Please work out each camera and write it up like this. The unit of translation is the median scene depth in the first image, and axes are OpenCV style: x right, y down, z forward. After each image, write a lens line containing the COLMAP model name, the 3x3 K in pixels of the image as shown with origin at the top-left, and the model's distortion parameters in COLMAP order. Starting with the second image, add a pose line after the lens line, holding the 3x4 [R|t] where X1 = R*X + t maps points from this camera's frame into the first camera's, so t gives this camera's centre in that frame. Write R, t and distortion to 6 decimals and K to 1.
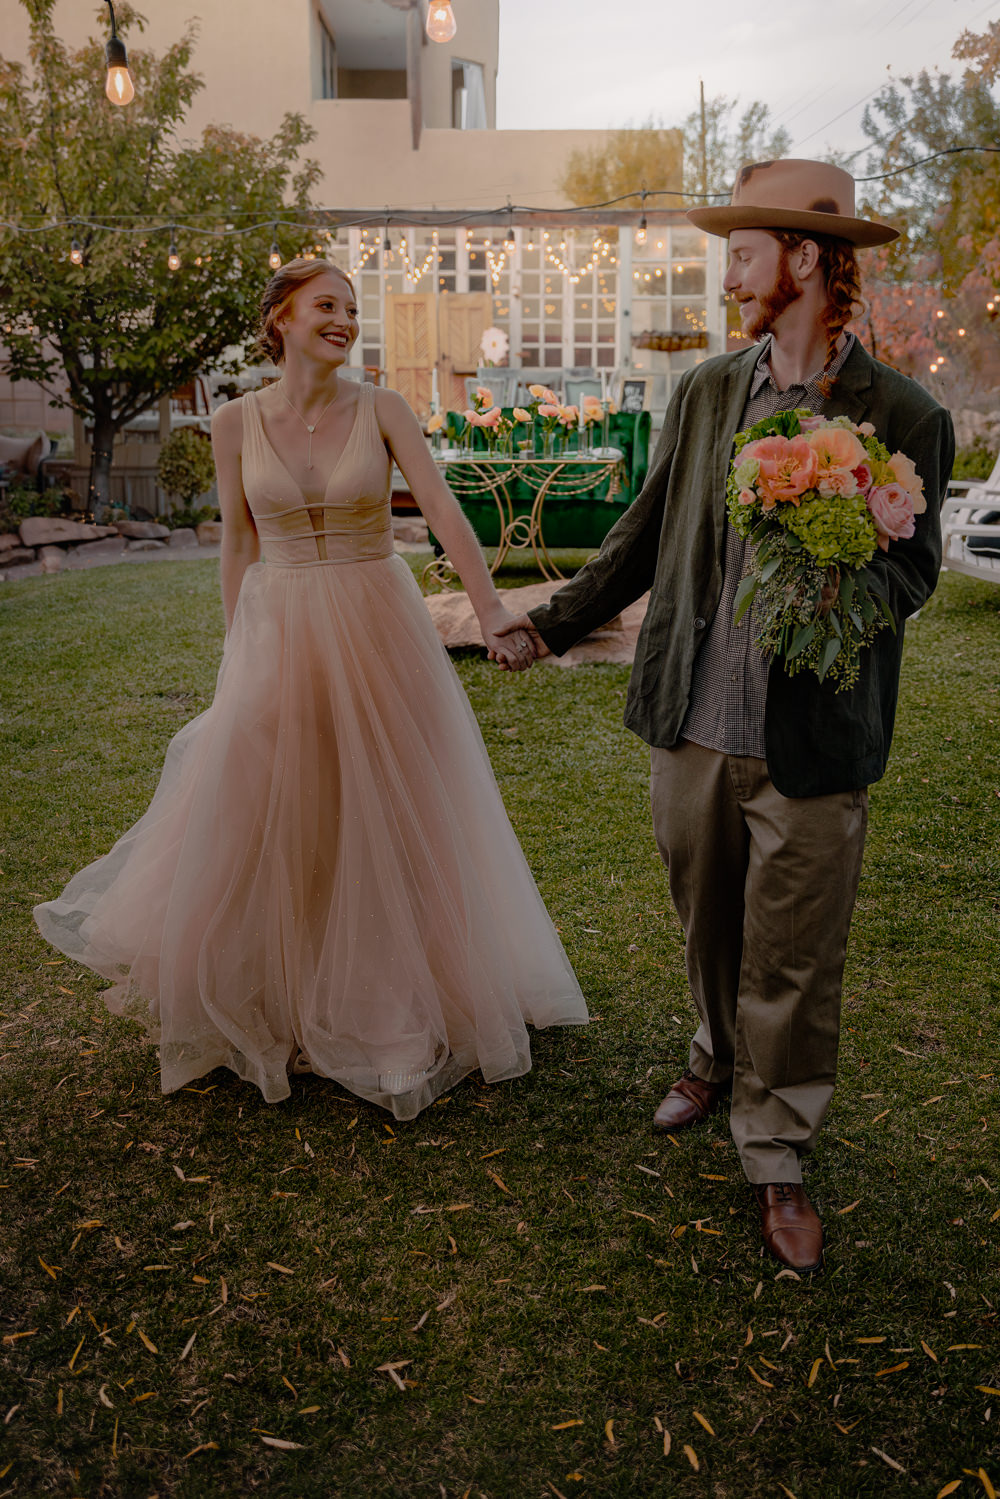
lens RADIAL K [[1832.6, 0, 499.8], [0, 1832.6, 653.5], [0, 0, 1]] dist [-0.001747, 0.000000]
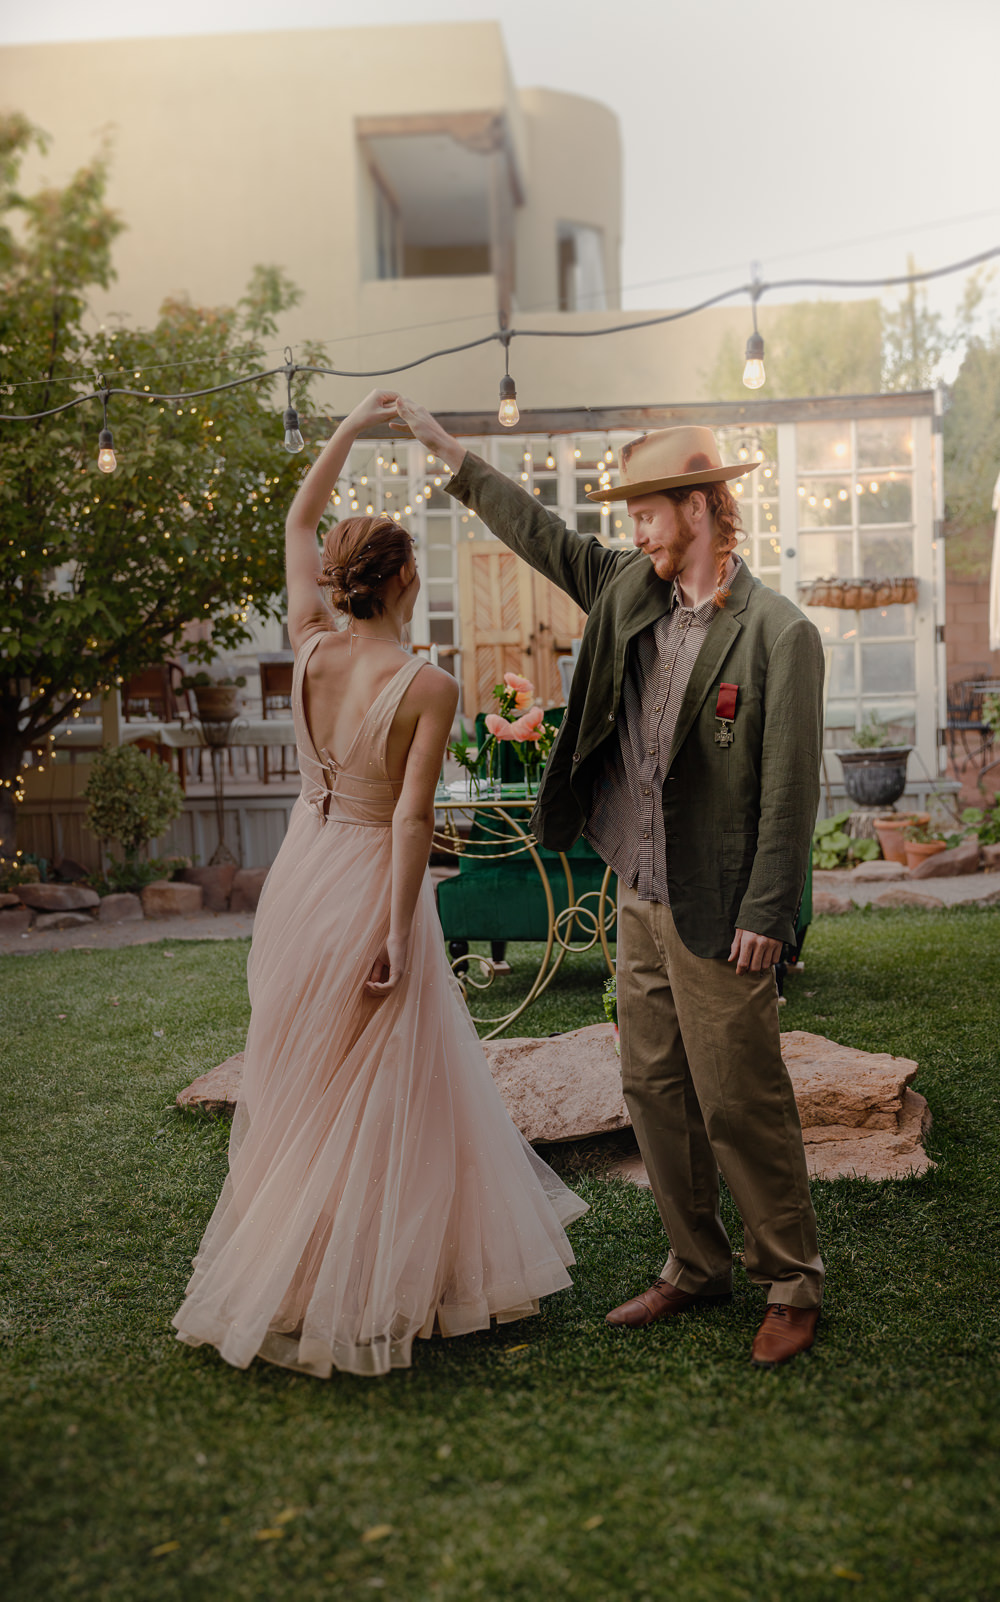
lens RADIAL K [[2238.0, 0, 449.7], [0, 2238.0, 868.4], [0, 0, 1]] dist [-0.011289, 0.000000]
pose [[0.994674, -0.016705, -0.101707, 0.022449], [0.011111, 0.998407, -0.055317, -0.024219], [0.102469, 0.053892, 0.993275, 0.160608]]
